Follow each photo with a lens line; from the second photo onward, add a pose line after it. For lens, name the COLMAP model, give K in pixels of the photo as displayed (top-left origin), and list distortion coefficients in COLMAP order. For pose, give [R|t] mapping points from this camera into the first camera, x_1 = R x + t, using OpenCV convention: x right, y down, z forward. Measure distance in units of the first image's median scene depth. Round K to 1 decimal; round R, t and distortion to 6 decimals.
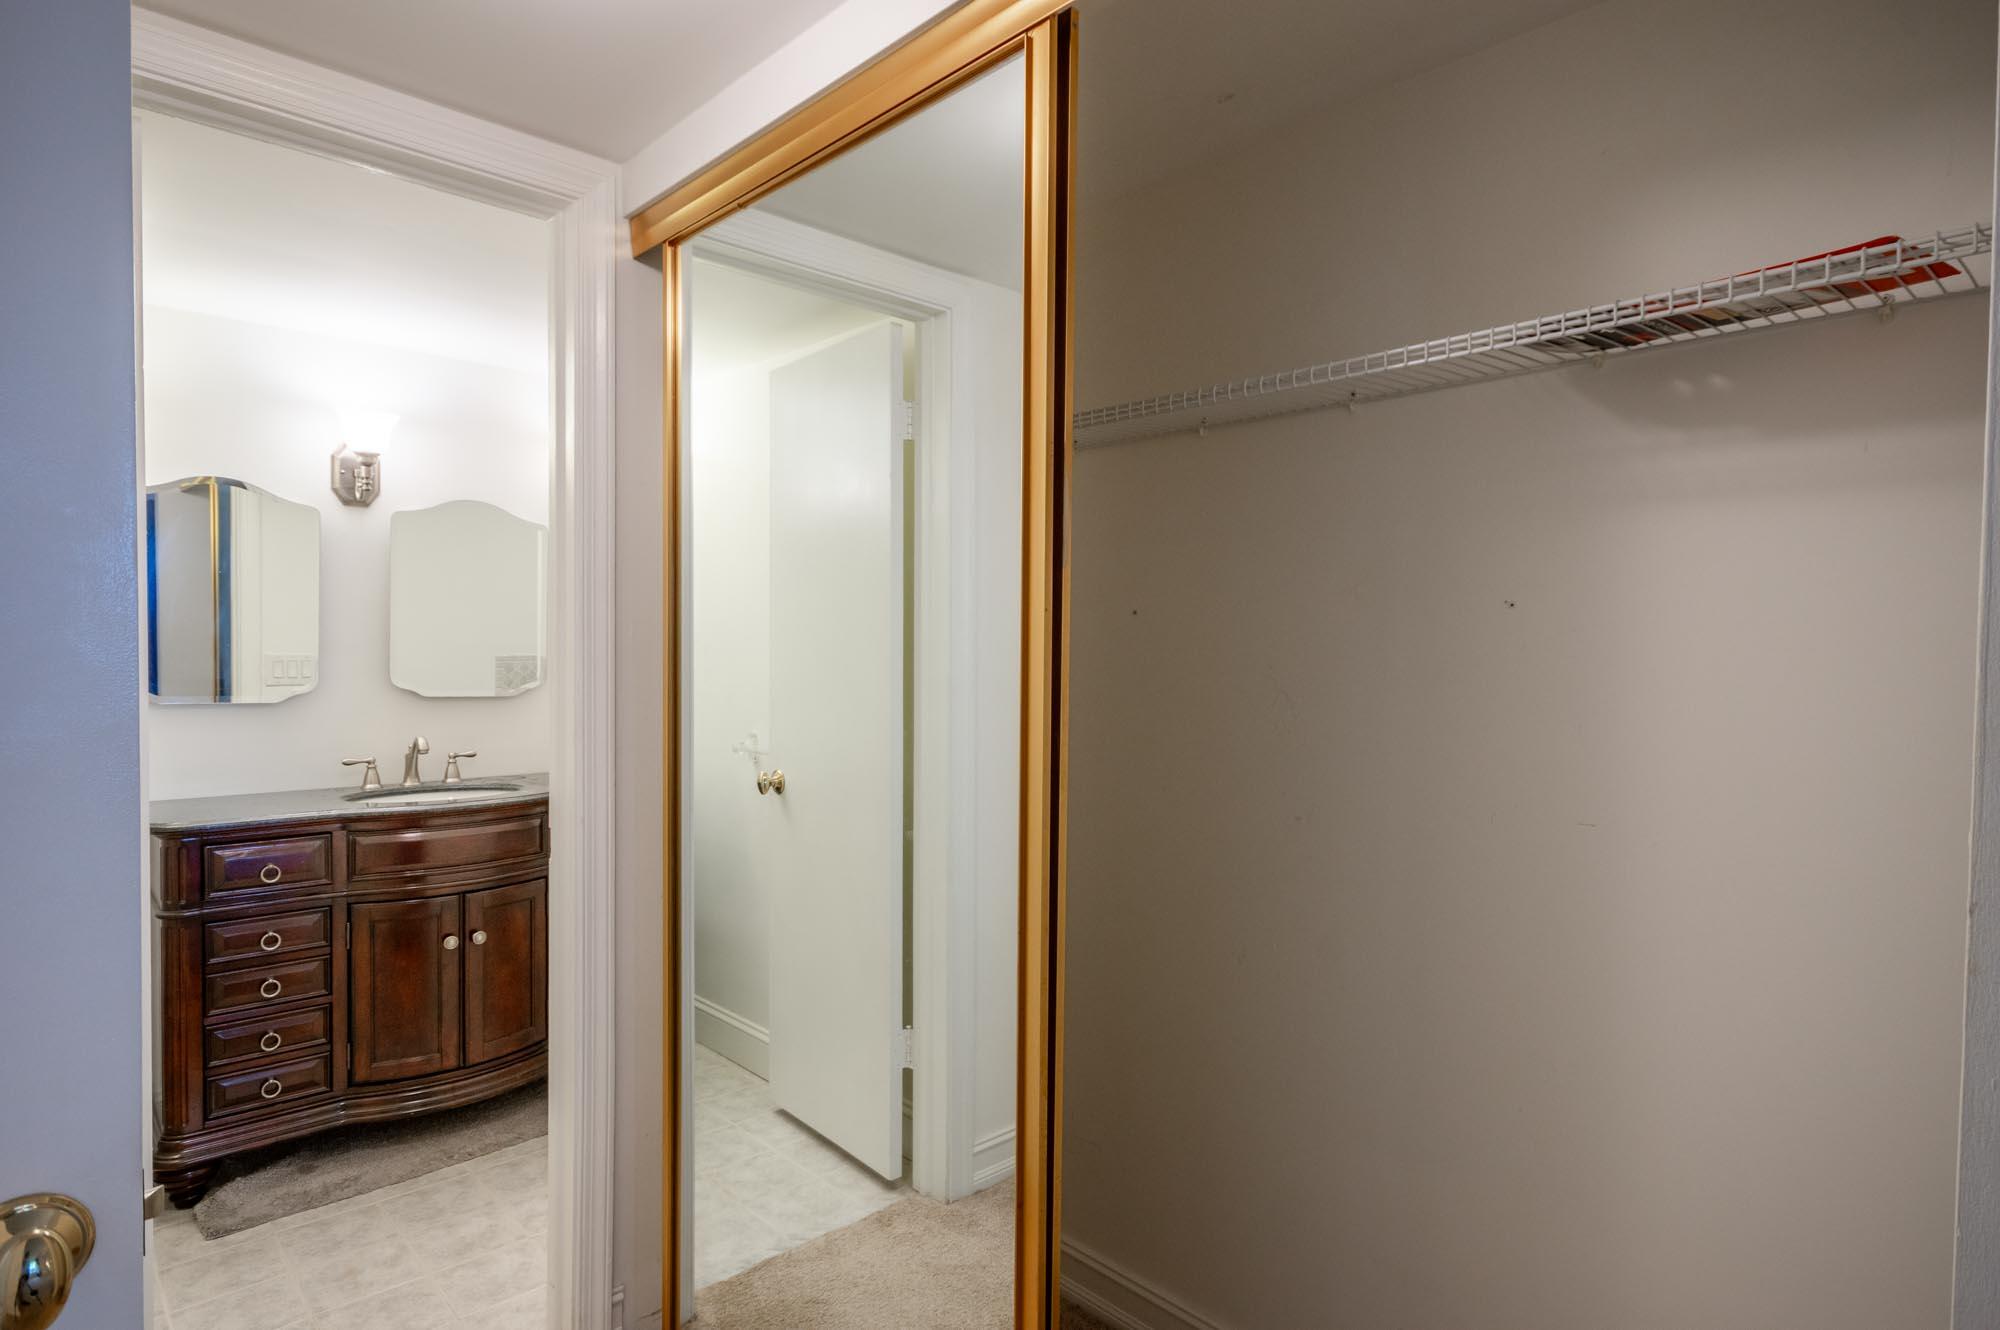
lens RADIAL K [[1076.5, 0, 1000.4], [0, 1076.5, 663.1], [0, 0, 1]] dist [0.025528, 0.000609]
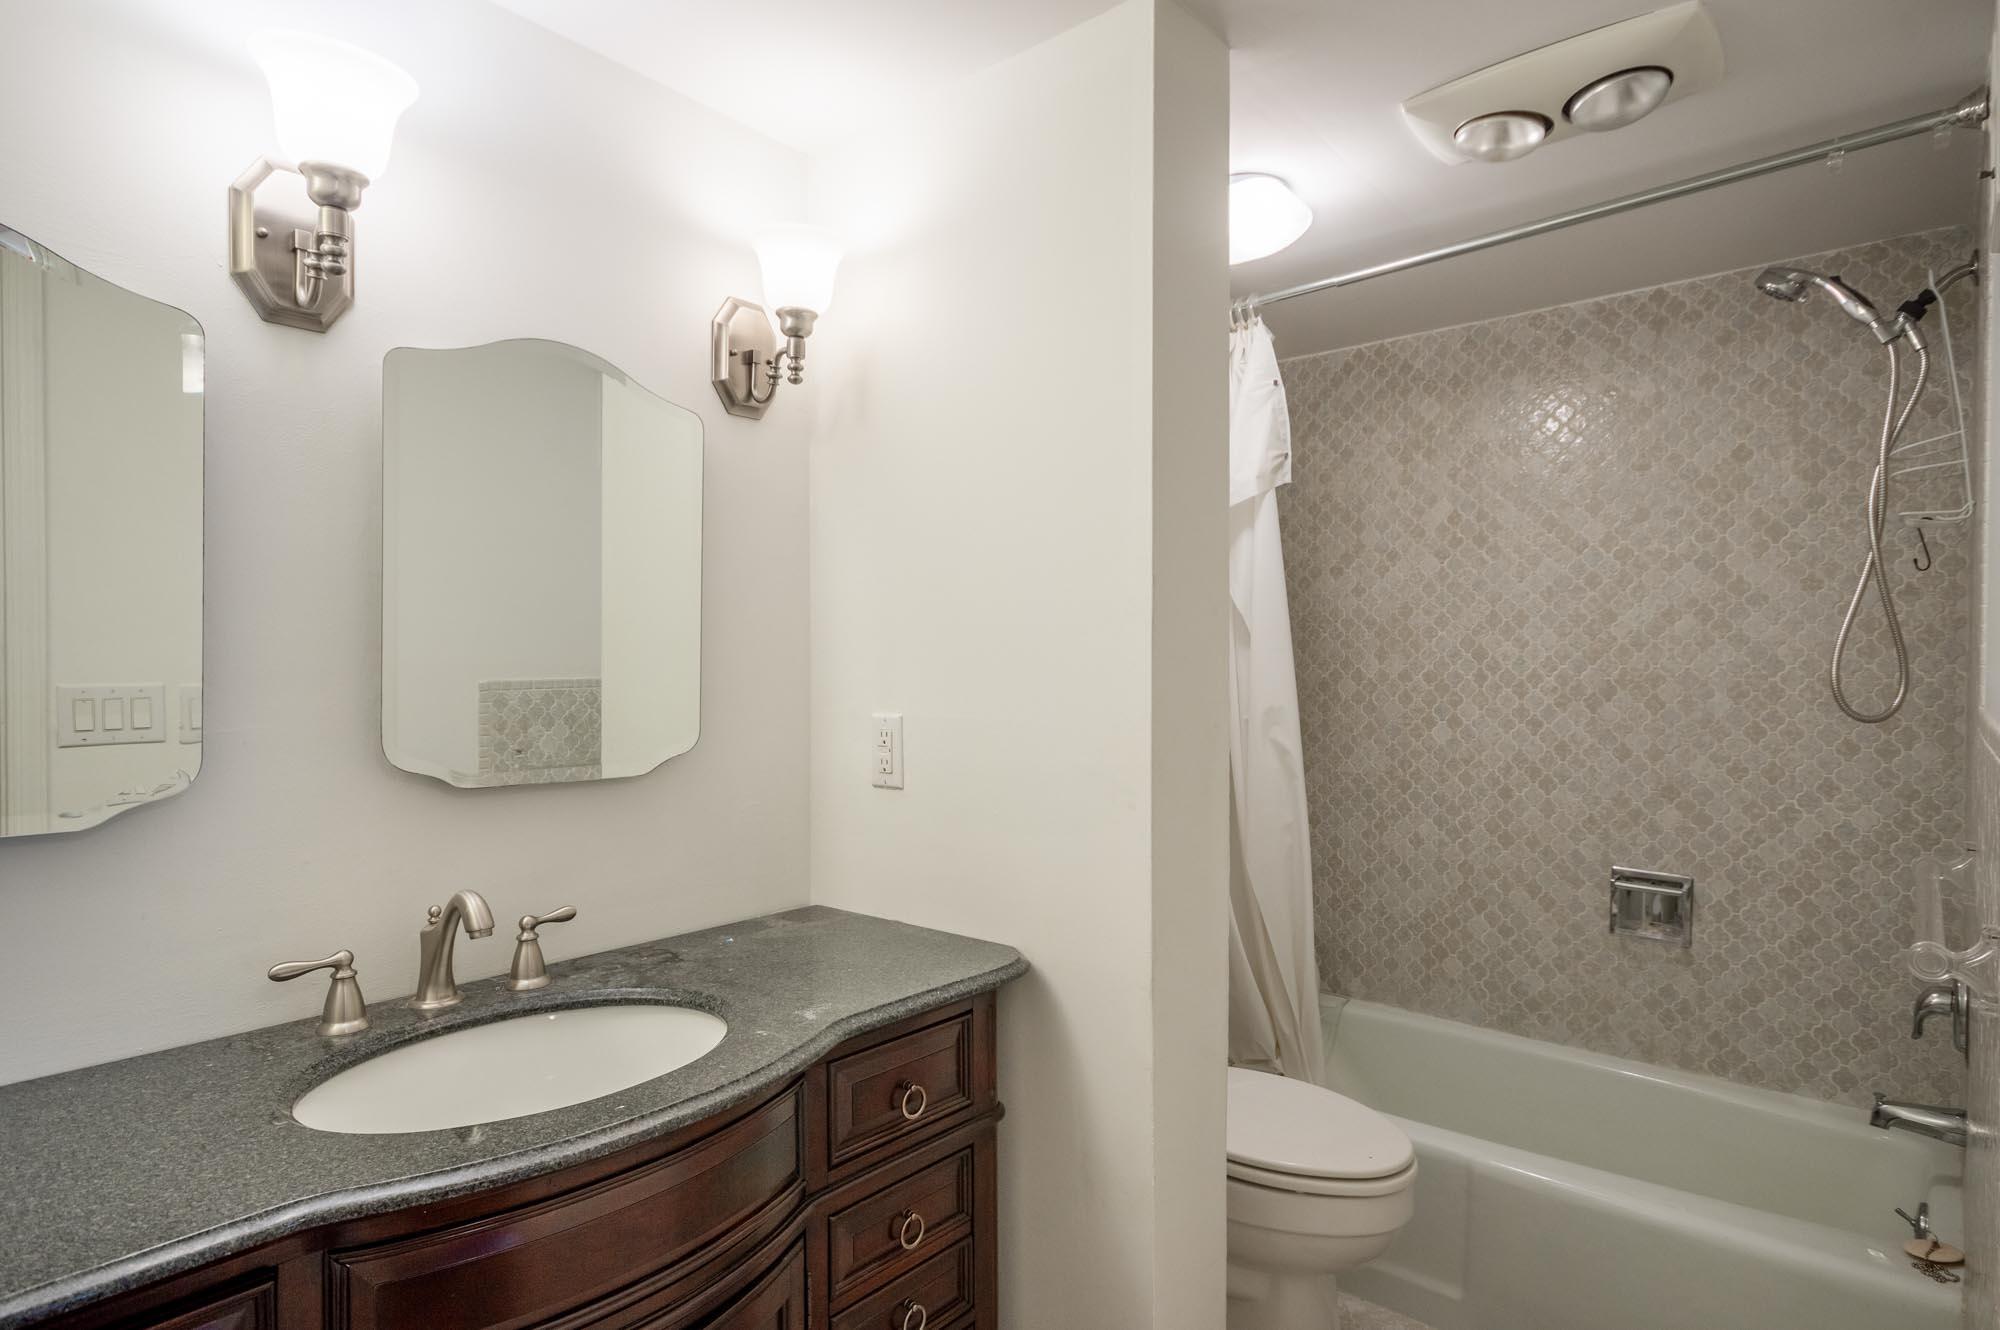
lens RADIAL K [[1076.5, 0, 999.8], [0, 1076.5, 666.7], [0, 0, 1]] dist [0.025528, 0.000609]
pose [[0.993548, -0.008793, 0.113070, -0.377412], [0.009856, 0.999912, -0.008844, -0.011155], [-0.112982, 0.009901, 0.993548, 0.565048]]
